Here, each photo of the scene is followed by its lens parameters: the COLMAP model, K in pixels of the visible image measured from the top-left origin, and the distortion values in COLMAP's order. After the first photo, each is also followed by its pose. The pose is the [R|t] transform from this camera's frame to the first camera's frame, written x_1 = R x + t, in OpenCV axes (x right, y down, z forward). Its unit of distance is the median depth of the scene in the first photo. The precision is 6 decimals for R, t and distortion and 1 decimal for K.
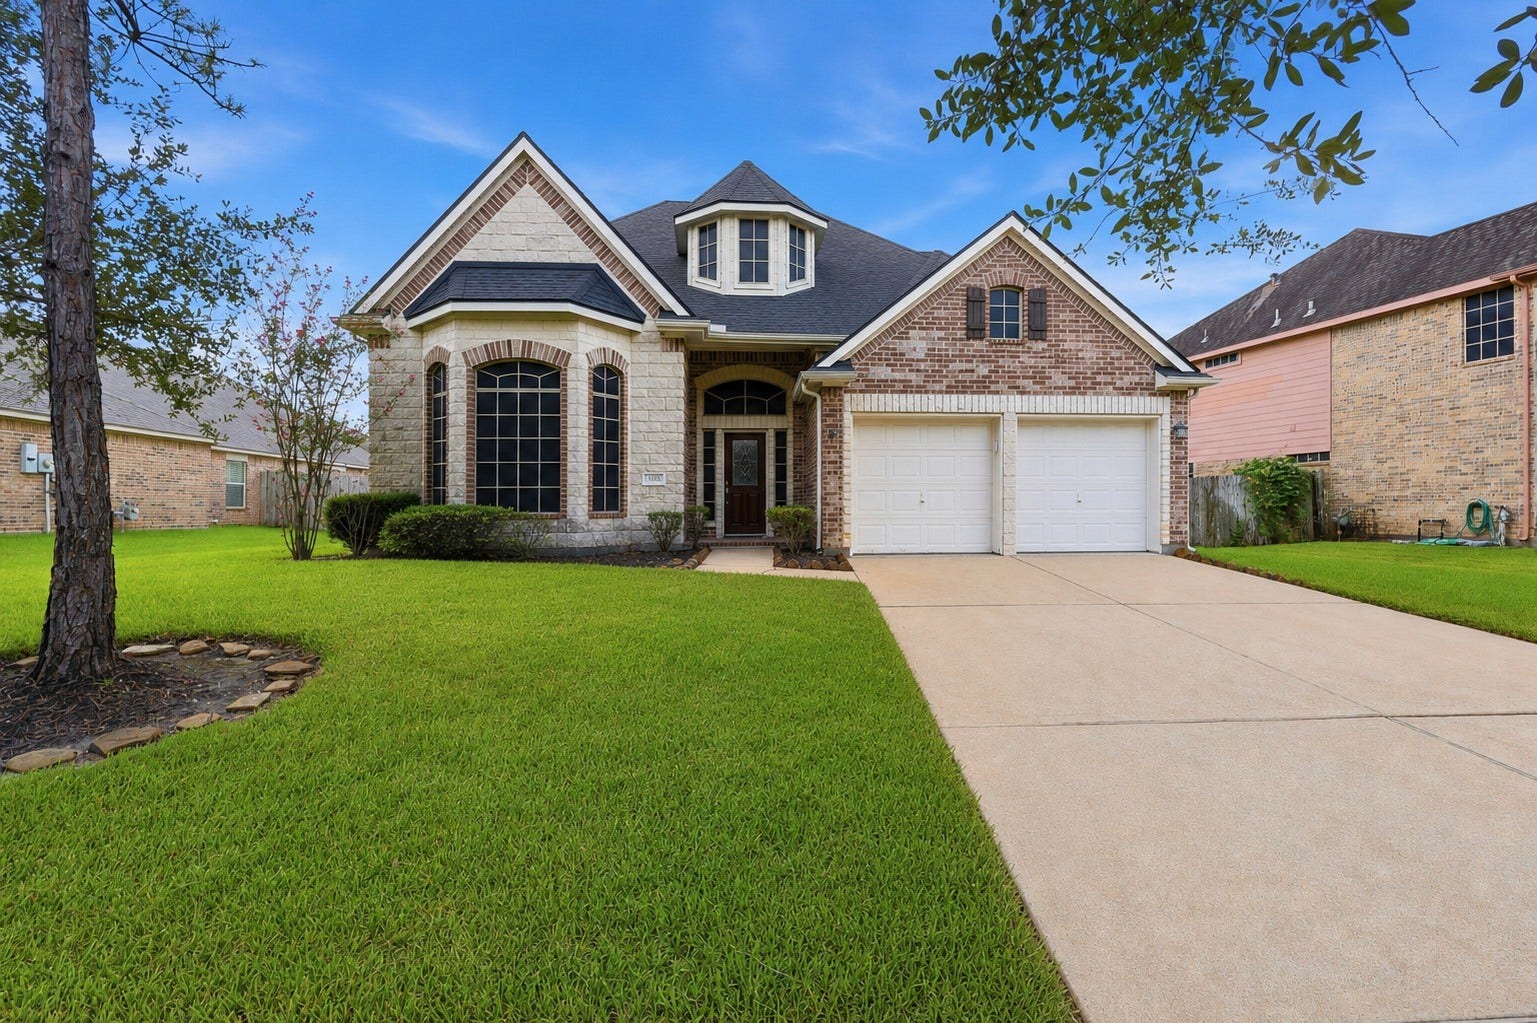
lens RADIAL K [[715.3, 0, 768.5], [0, 715.3, 511.5], [0, 0, 1]] dist [0.000185, -0.000051]
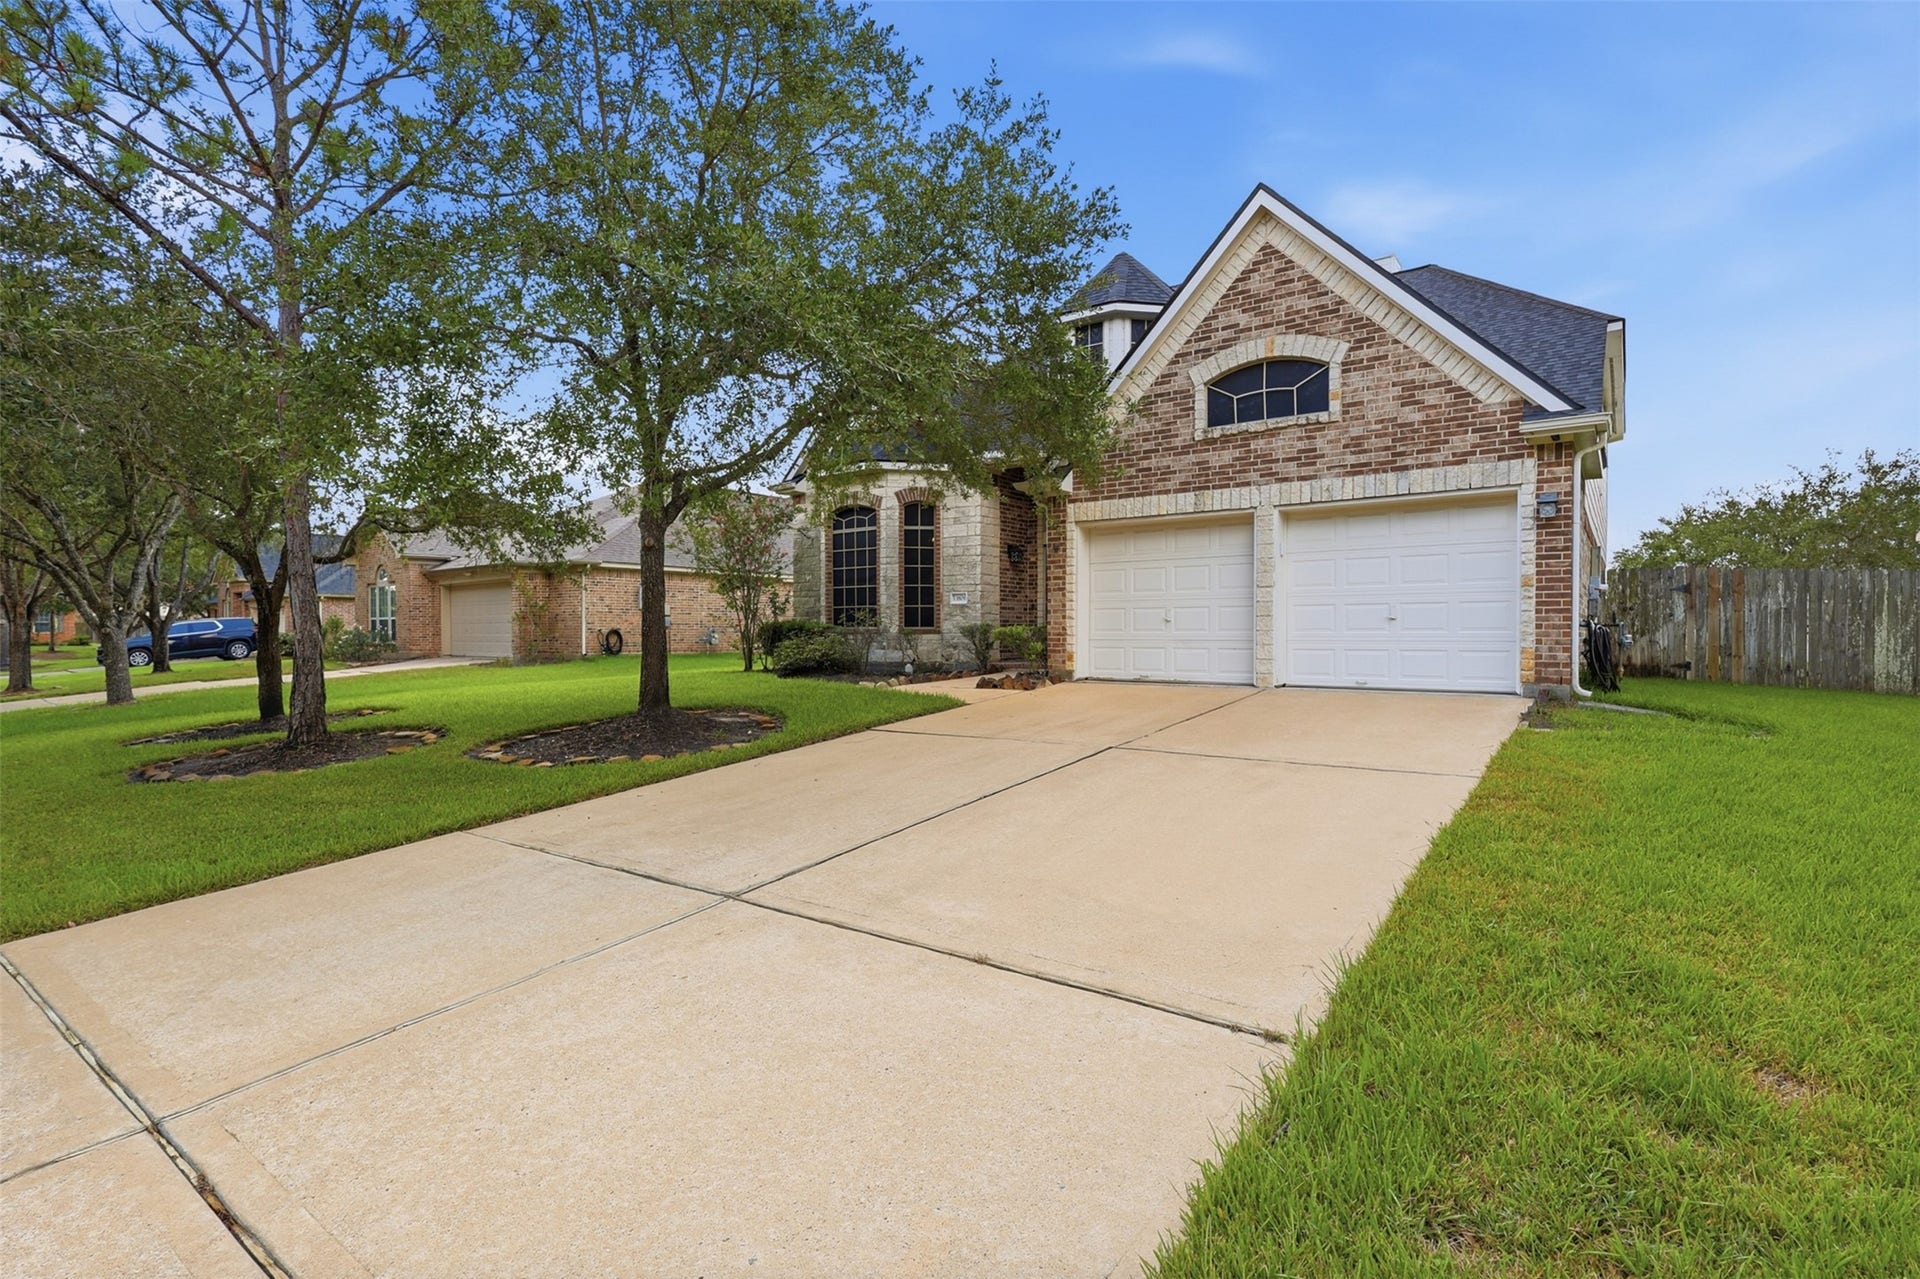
lens RADIAL K [[893.6, 0, 960.0], [0, 893.6, 639.5], [0, 0, 1]] dist [0.000185, -0.000051]
pose [[0.674808, 0.014644, -0.737848, 0.856741], [-0.006951, 0.999885, 0.013487, 0.000774], [0.737960, -0.003972, 0.674832, 0.065482]]
